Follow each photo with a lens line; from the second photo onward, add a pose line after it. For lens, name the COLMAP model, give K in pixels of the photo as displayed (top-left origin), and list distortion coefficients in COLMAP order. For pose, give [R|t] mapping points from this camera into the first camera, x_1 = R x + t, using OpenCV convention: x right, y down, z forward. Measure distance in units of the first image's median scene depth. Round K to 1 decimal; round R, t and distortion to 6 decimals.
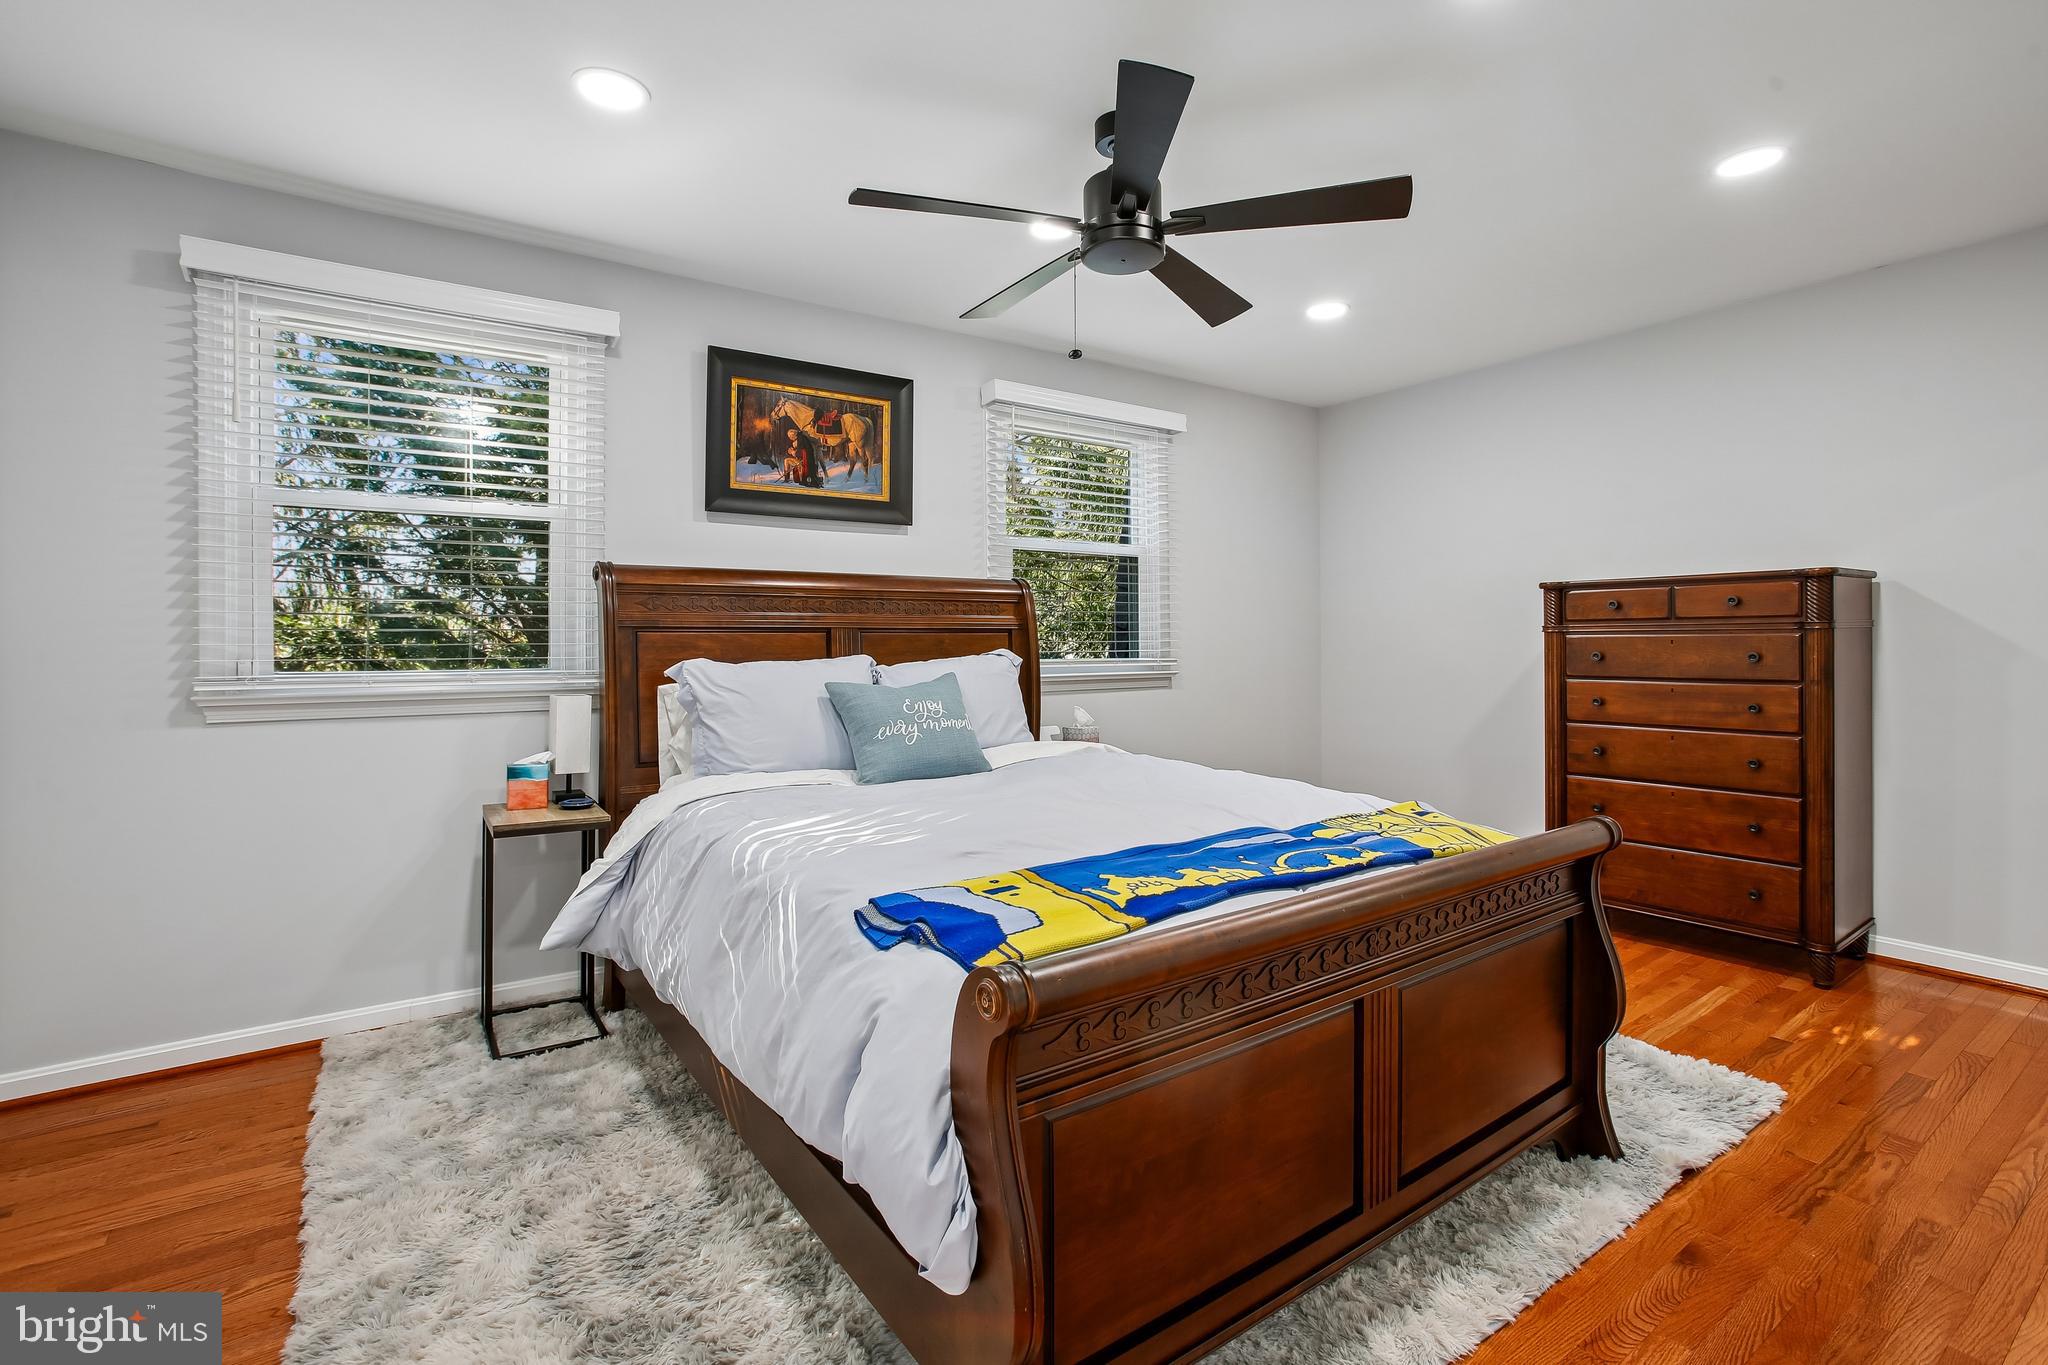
lens RADIAL K [[928.1, 0, 1019.1], [0, 928.1, 667.4], [0, 0, 1]] dist [-0.069922, 0.030582]
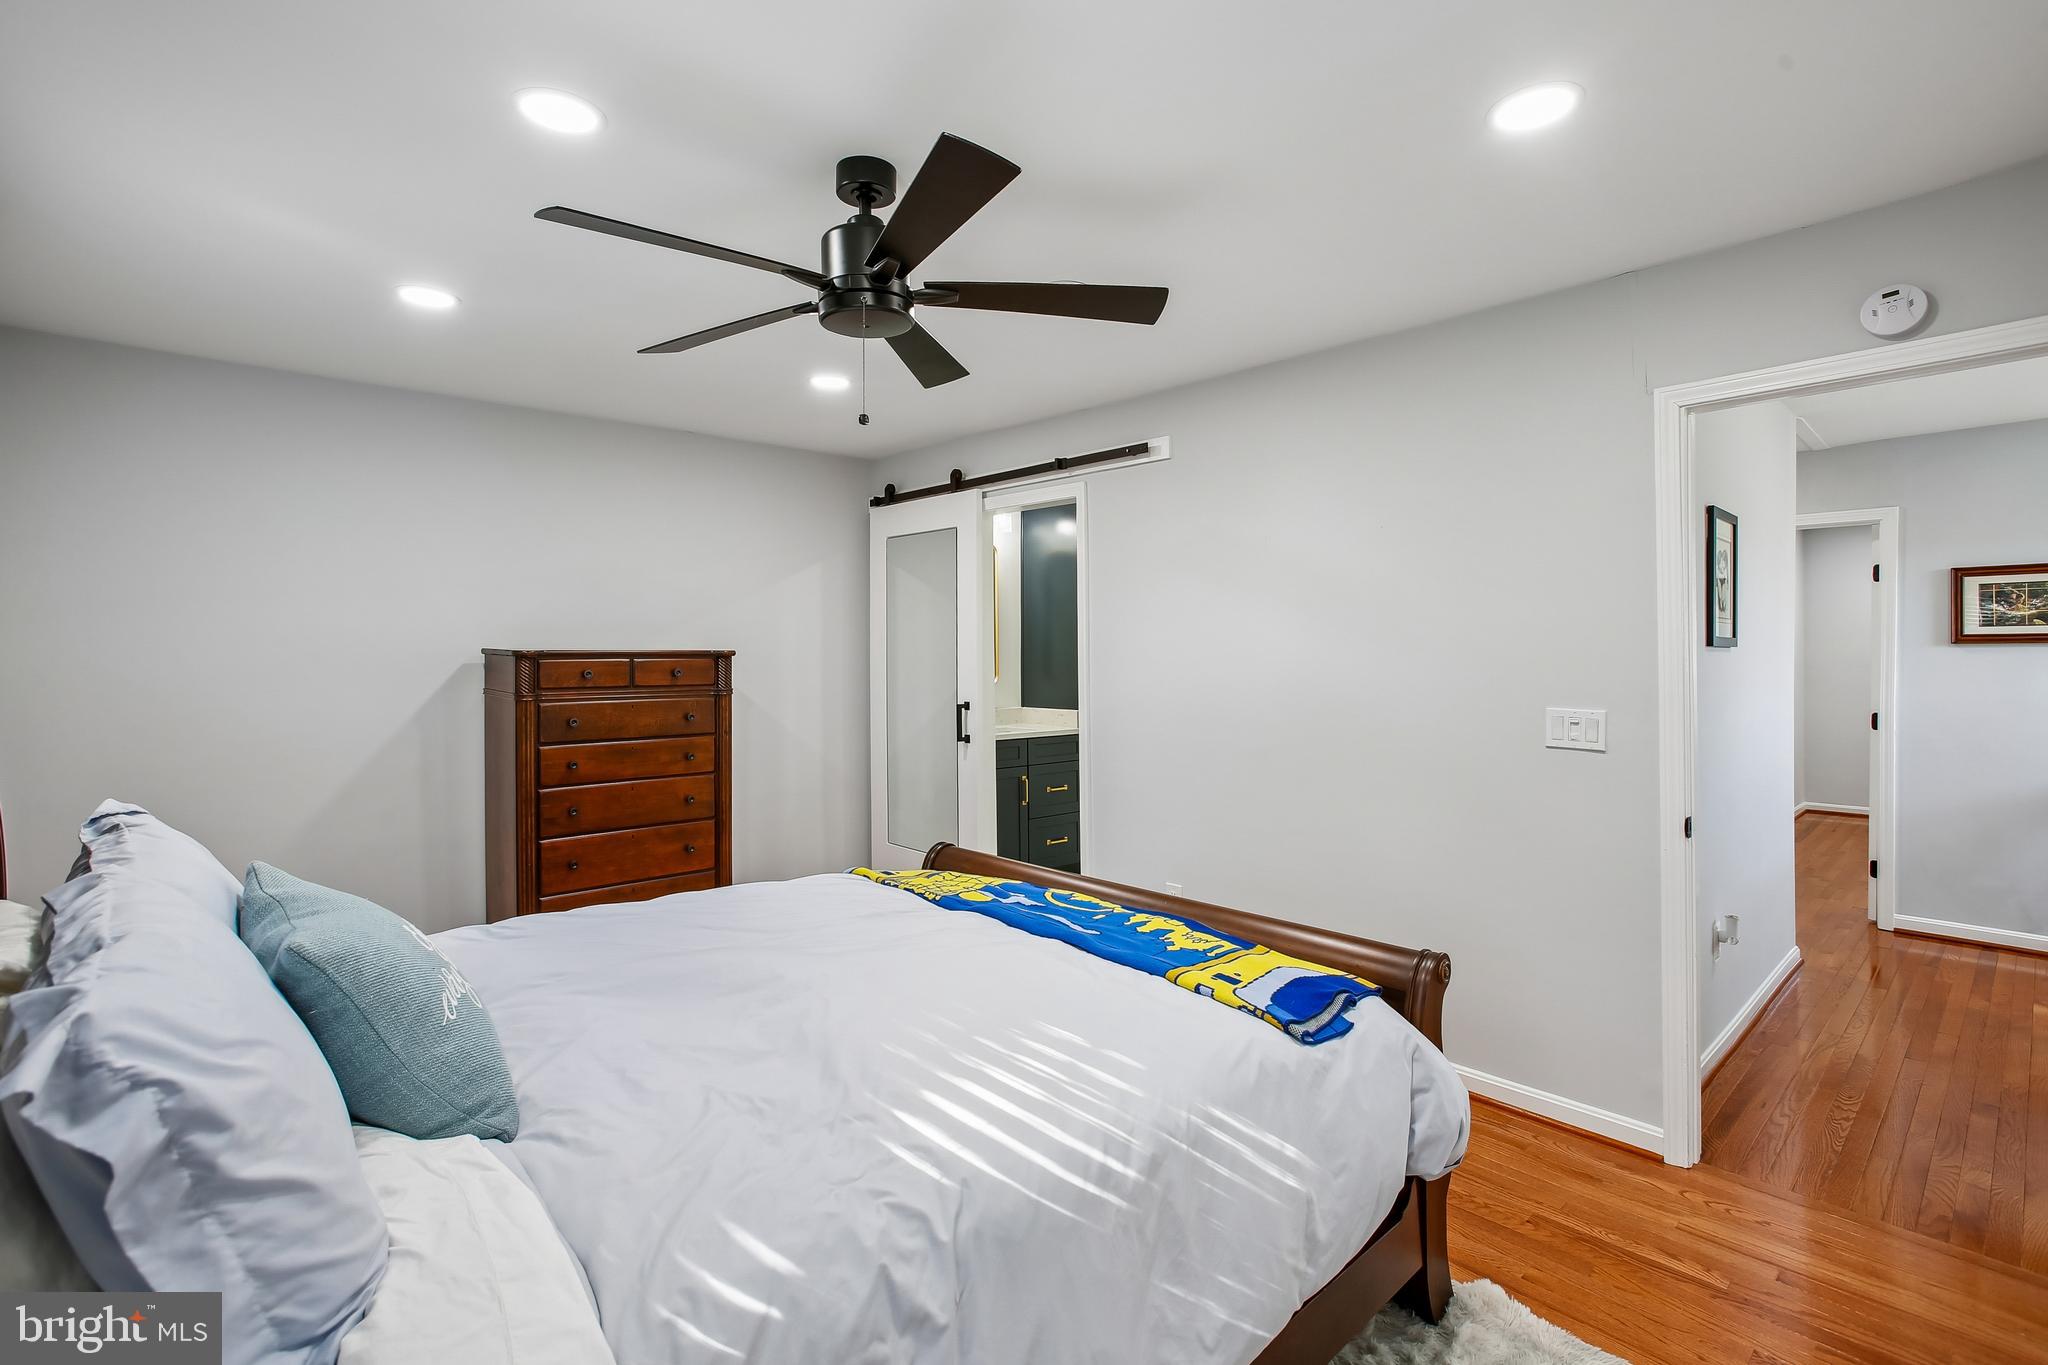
lens RADIAL K [[937.7, 0, 1032.8], [0, 937.7, 658.2], [0, 0, 1]] dist [-0.061067, 0.034016]
pose [[-0.126710, -0.001051, 0.991939, -0.557226], [0.025386, 0.999668, 0.004302, -0.086468], [-0.991615, 0.025726, -0.126642, 0.662000]]
